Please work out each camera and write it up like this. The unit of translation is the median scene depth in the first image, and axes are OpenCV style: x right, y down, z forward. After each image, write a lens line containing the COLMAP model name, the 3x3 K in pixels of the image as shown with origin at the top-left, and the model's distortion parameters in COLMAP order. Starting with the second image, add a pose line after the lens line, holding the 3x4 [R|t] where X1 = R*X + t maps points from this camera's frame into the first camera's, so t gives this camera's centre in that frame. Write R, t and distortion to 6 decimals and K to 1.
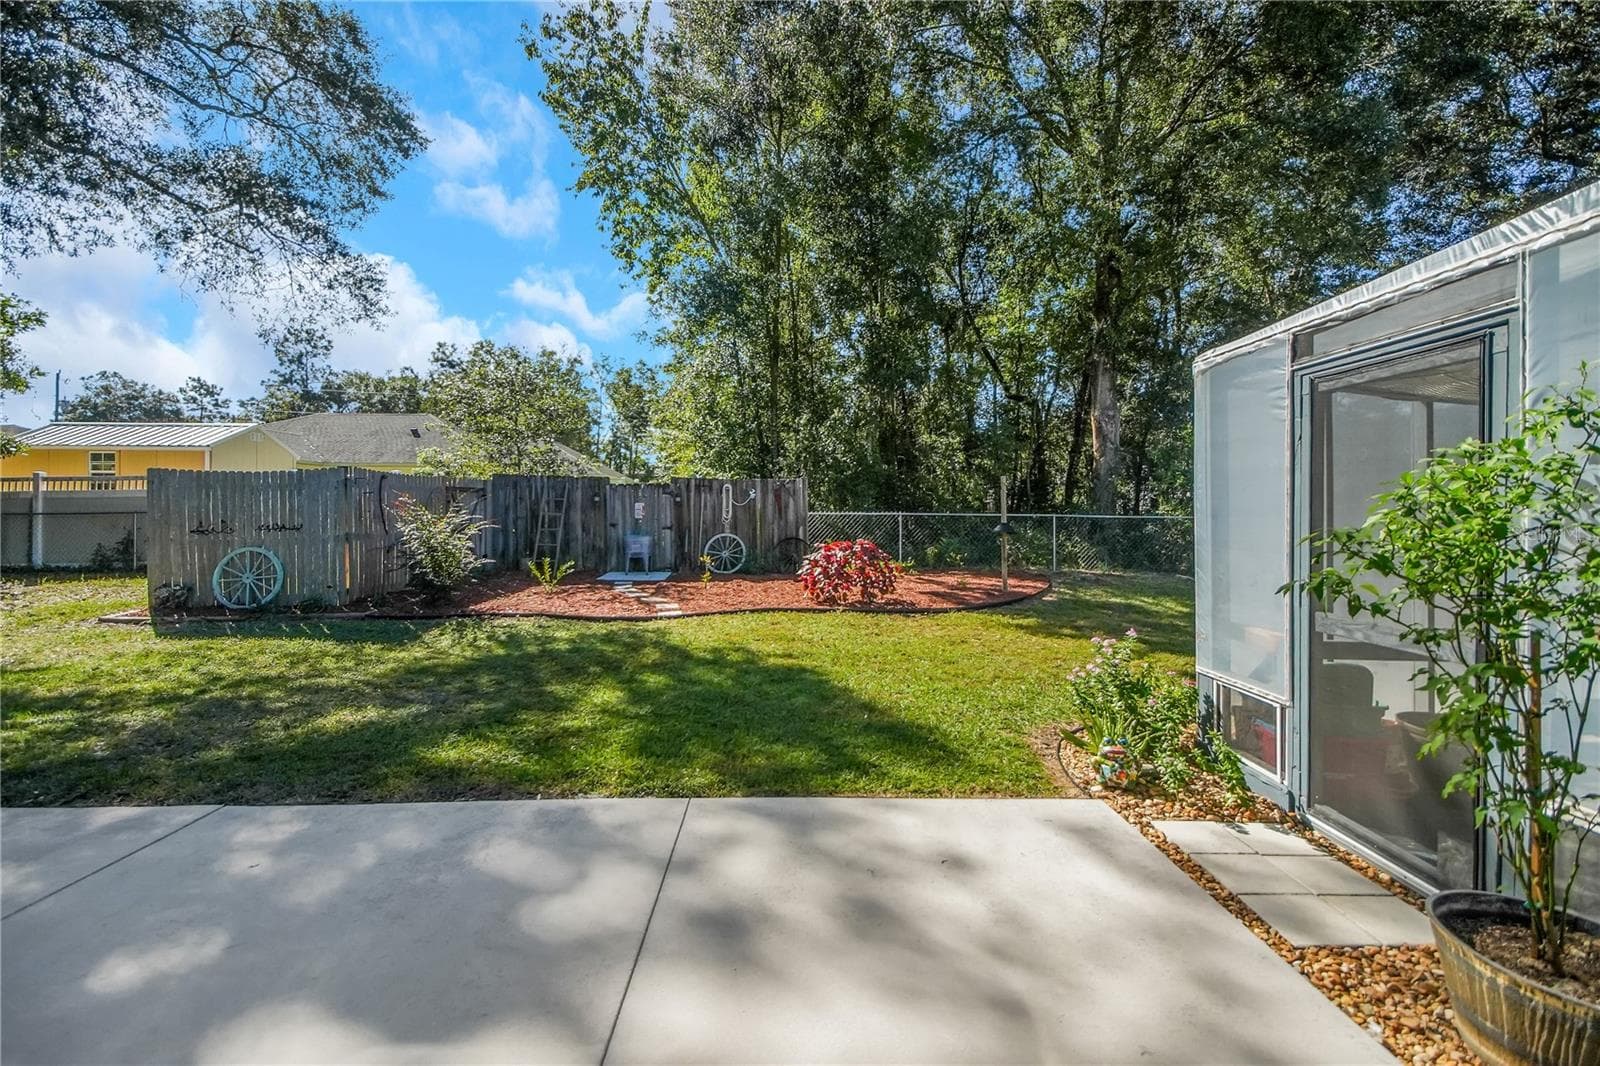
lens RADIAL K [[673.8, 0, 804.1], [0, 673.8, 516.4], [0, 0, 1]] dist [0.009153, -0.001398]
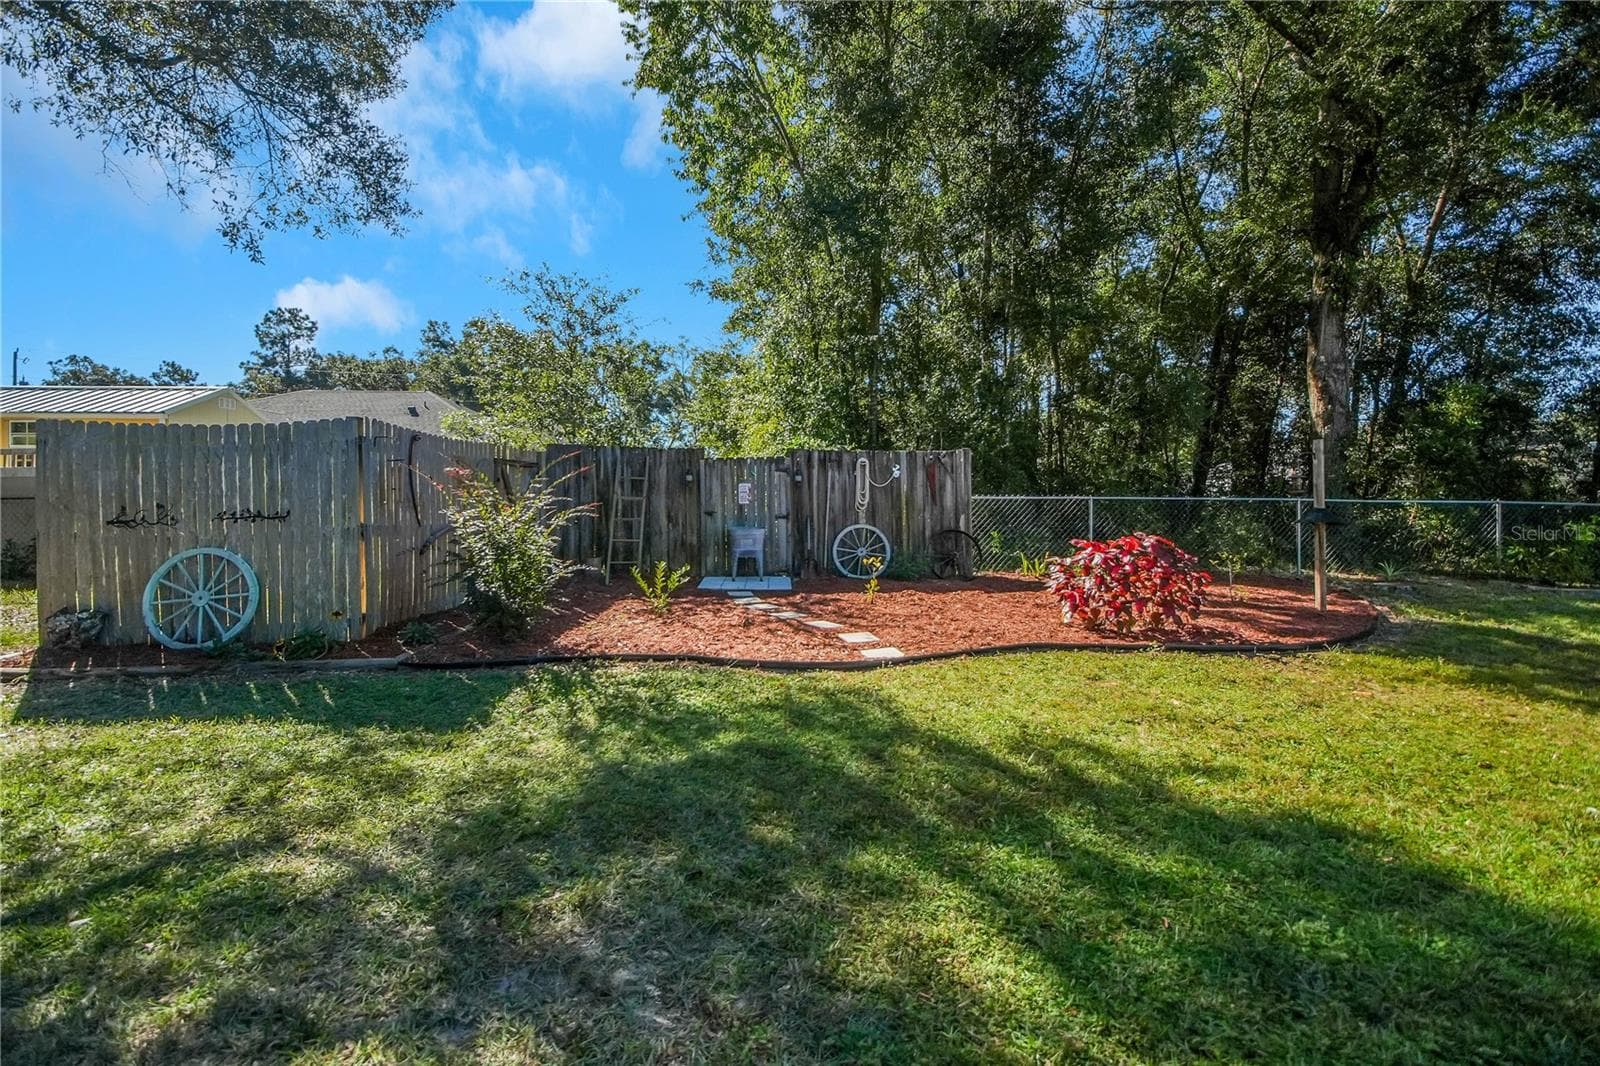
lens RADIAL K [[673.8, 0, 790.2], [0, 673.8, 508.9], [0, 0, 1]] dist [0.009153, -0.001398]
pose [[0.999991, -0.002266, 0.003696, -0.198559], [0.002263, 0.999997, 0.000779, 0.007508], [-0.003698, -0.000771, 0.999993, 0.263531]]
